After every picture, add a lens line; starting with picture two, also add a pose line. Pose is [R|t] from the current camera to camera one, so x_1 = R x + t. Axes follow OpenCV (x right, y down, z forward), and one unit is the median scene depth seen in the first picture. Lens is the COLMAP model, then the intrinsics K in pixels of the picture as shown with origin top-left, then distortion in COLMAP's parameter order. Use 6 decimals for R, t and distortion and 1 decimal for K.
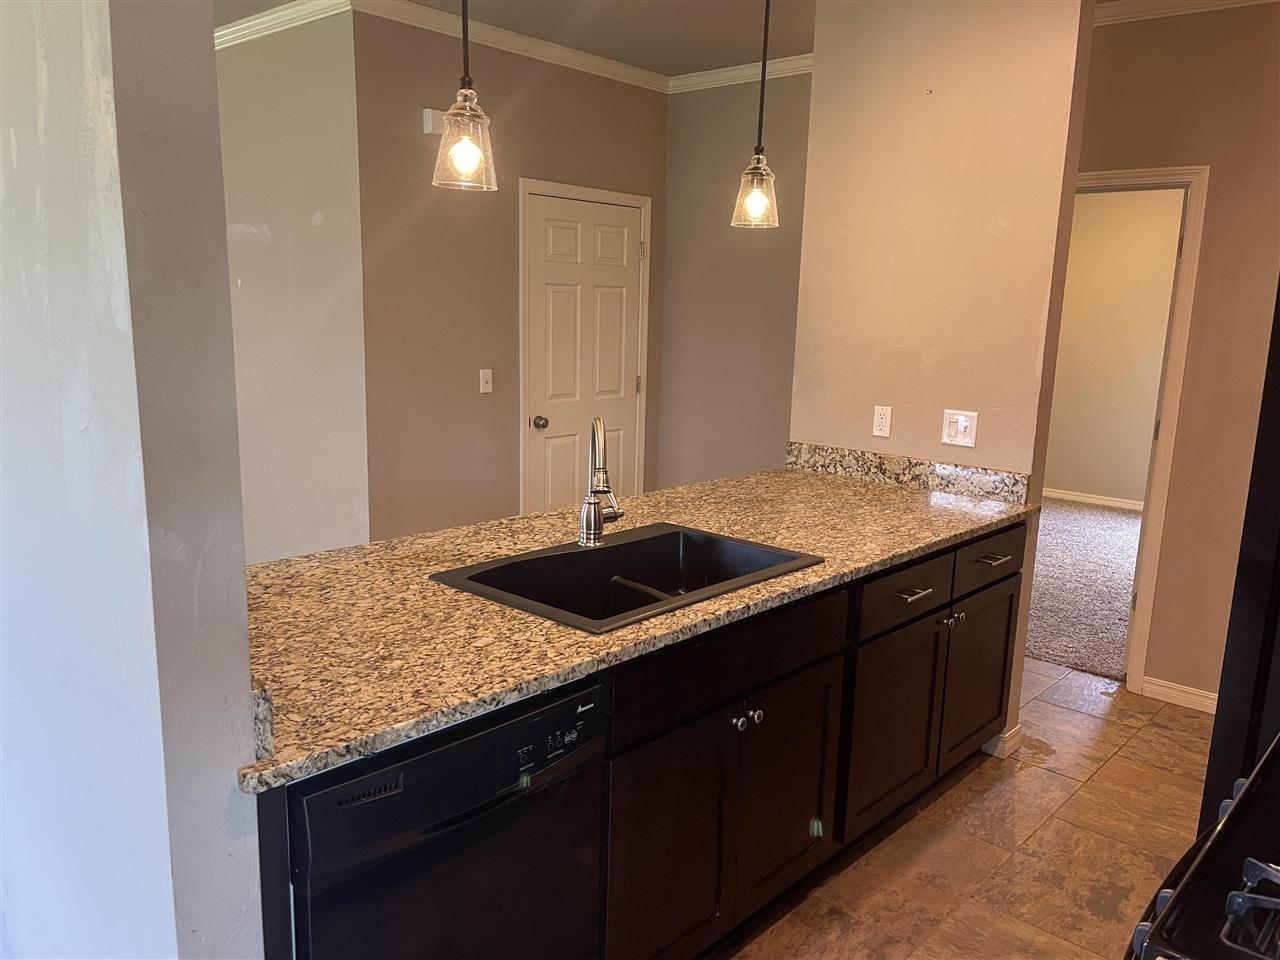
lens RADIAL K [[973.0, 0, 640.5], [0, 973.0, 490.7], [0, 0, 1]] dist [0.035177, -0.019336]
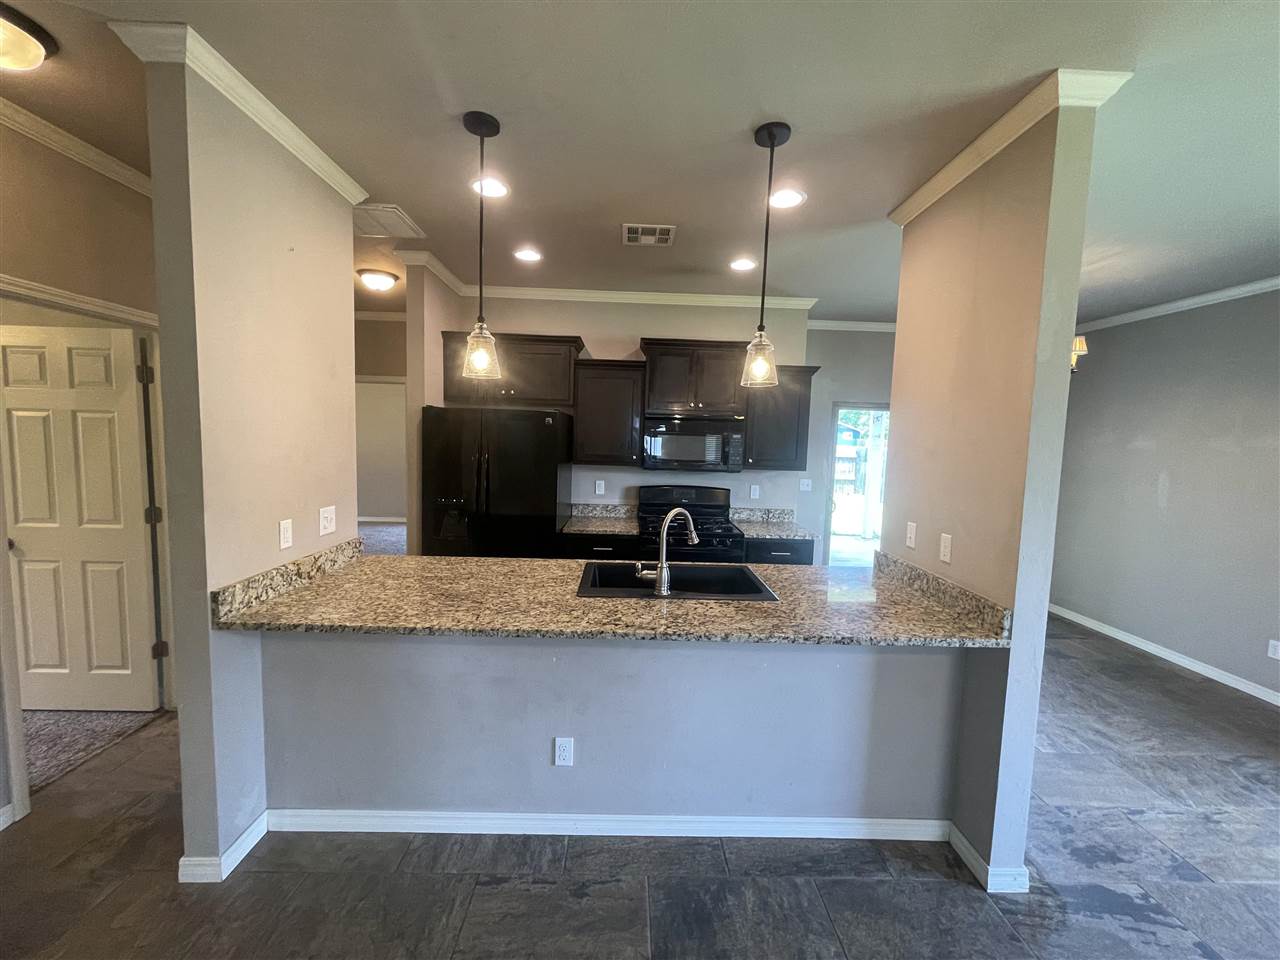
lens RADIAL K [[521.2, 0, 637.0], [0, 521.2, 480.5], [0, 0, 1]] dist [-0.004576, 0.001696]
pose [[-0.690805, -0.110686, 0.714519, -0.442806], [0.088909, 0.967710, 0.235867, -0.237408], [-0.717554, 0.226465, -0.658658, 1.120618]]
